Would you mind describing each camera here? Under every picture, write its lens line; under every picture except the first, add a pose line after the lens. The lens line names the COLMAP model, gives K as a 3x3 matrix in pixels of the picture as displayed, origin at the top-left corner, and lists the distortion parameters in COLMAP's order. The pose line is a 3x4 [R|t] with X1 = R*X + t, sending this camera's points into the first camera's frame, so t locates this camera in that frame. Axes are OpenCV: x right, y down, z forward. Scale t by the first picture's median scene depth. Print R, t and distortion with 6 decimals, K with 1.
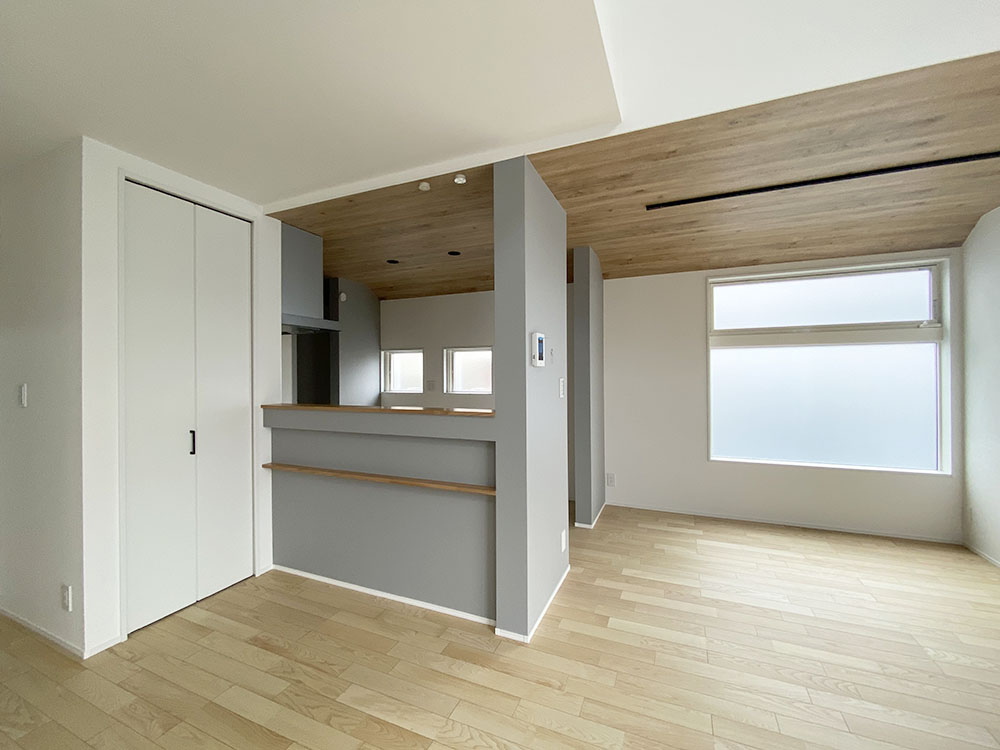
lens RADIAL K [[417.9, 0, 495.5], [0, 417.9, 373.5], [0, 0, 1]] dist [0.006490, -0.003220]
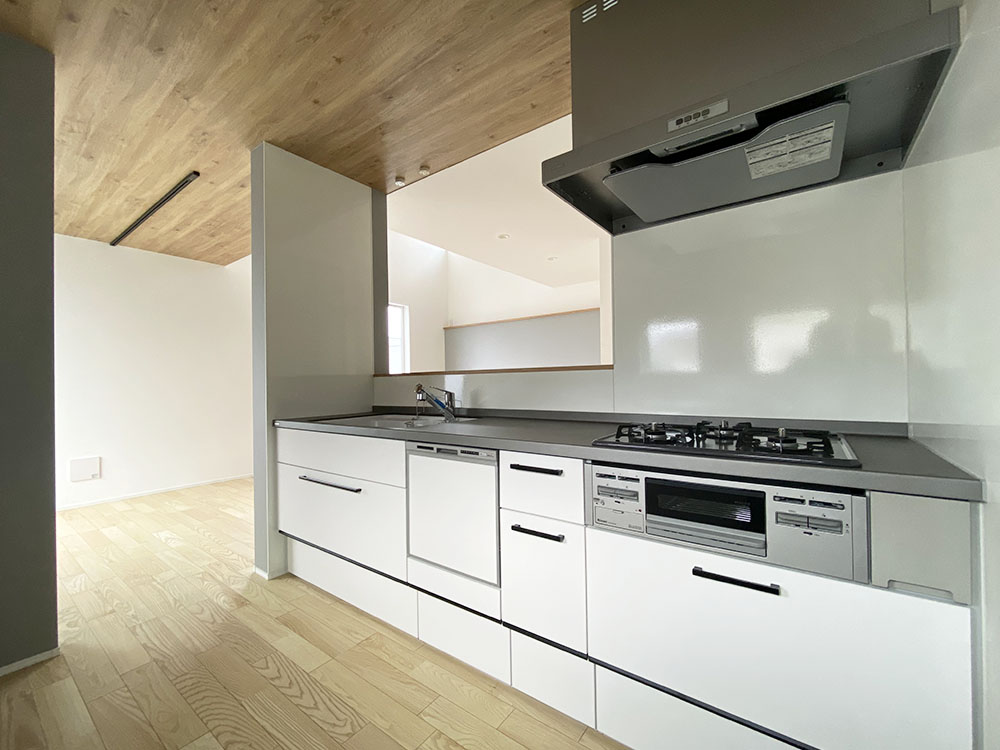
lens RADIAL K [[417.9, 0, 496.7], [0, 417.9, 378.2], [0, 0, 1]] dist [0.006490, -0.003220]
pose [[-0.974976, 0.026240, 0.220757, -0.517326], [0.023877, 0.999626, -0.013369, 0.107998], [-0.221025, -0.007763, -0.975237, 1.791740]]
